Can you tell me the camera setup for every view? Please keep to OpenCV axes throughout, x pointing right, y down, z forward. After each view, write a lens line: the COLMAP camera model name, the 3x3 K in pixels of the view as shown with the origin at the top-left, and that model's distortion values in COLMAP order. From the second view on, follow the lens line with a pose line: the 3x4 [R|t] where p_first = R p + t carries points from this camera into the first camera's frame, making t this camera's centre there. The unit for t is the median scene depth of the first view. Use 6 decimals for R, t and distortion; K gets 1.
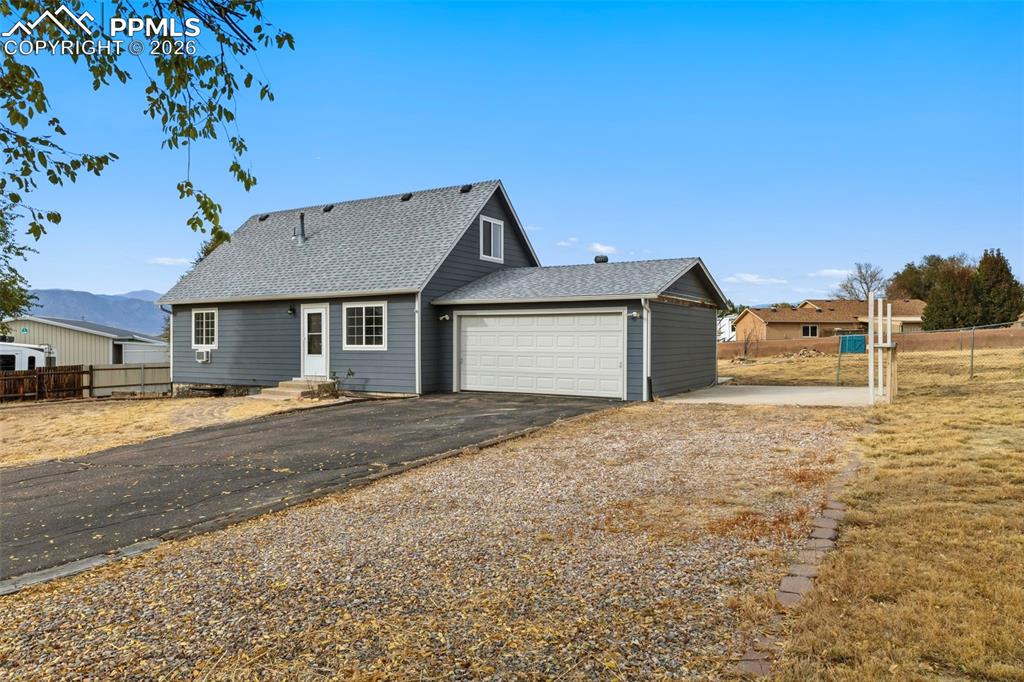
lens RADIAL K [[670.4, 0, 509.8], [0, 670.4, 357.6], [0, 0, 1]] dist [0.038006, -0.005613]
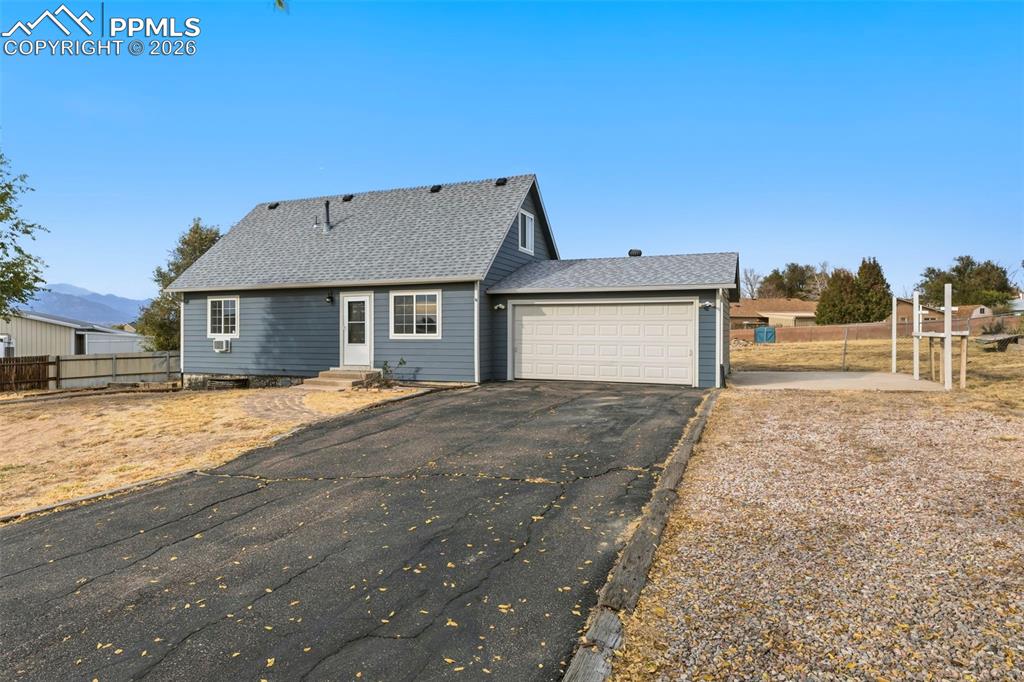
lens RADIAL K [[586.1, 0, 512.1], [0, 586.1, 339.5], [0, 0, 1]] dist [0.022261, 0.001075]
pose [[0.987805, -0.000040, 0.155696, -0.193271], [0.002159, 0.999907, -0.013442, 0.001330], [-0.155681, 0.013614, 0.987714, 0.117507]]
